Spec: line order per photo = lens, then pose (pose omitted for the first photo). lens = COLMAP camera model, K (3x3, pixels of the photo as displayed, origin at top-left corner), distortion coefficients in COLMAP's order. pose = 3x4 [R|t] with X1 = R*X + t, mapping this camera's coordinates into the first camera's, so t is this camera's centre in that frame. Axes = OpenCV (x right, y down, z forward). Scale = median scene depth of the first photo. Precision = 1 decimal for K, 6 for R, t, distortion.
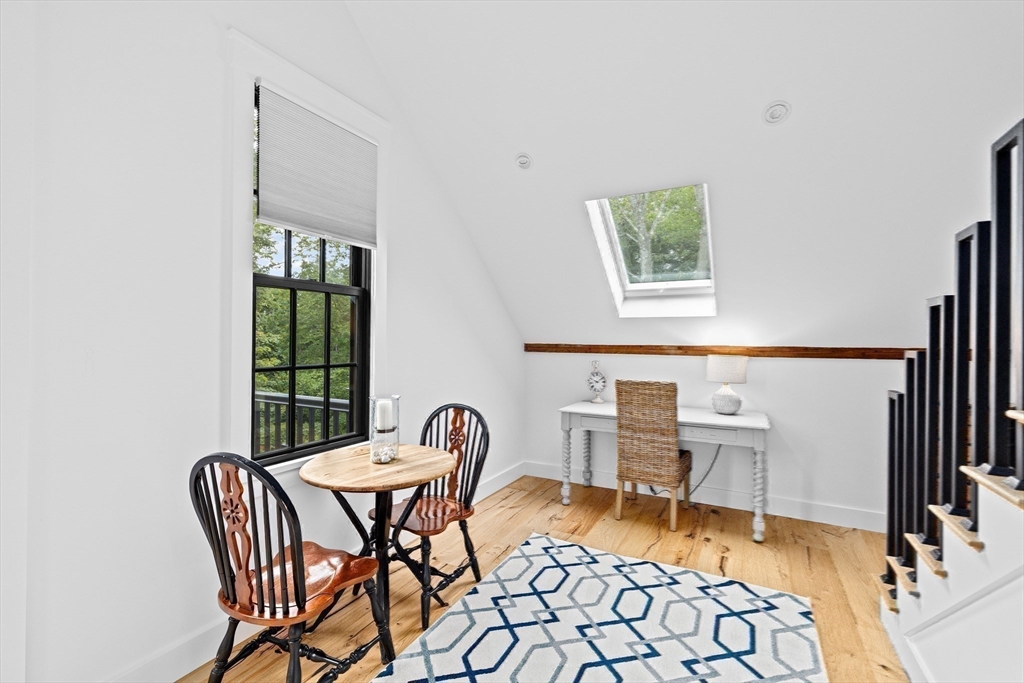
lens RADIAL K [[440.1, 0, 515.6], [0, 440.1, 339.8], [0, 0, 1]] dist [-0.000716, 0.000893]
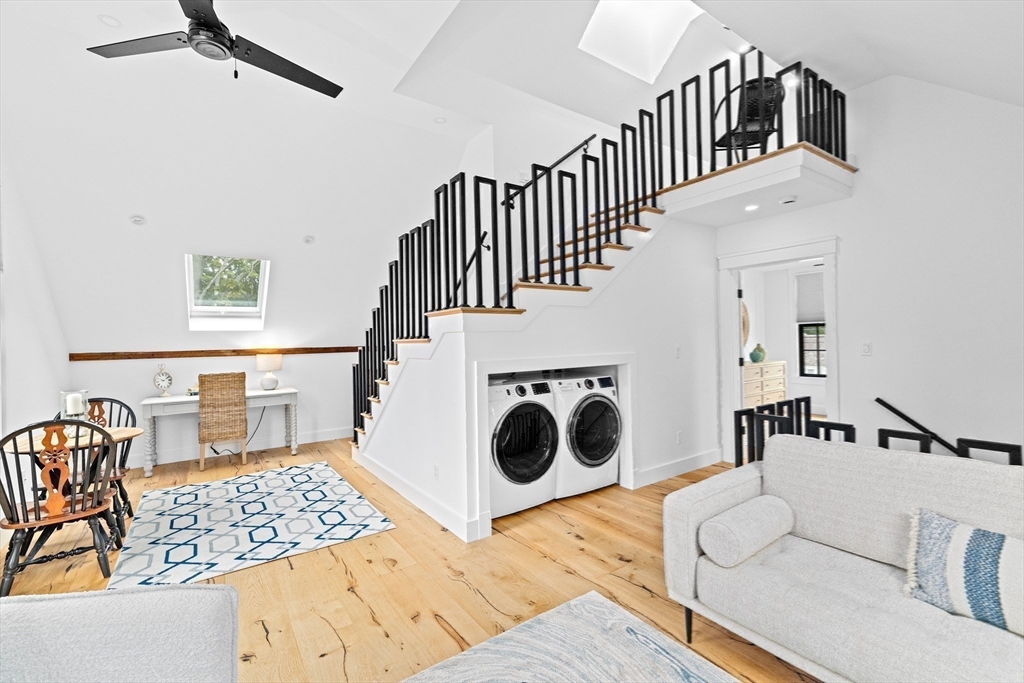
lens RADIAL K [[440.1, 0, 515.6], [0, 440.1, 339.8], [0, 0, 1]] dist [-0.000716, 0.000893]
pose [[0.449581, -0.014640, 0.893119, -0.624309], [0.021981, 0.999744, 0.005323, -0.008017], [-0.892969, 0.017238, 0.449788, -0.612499]]
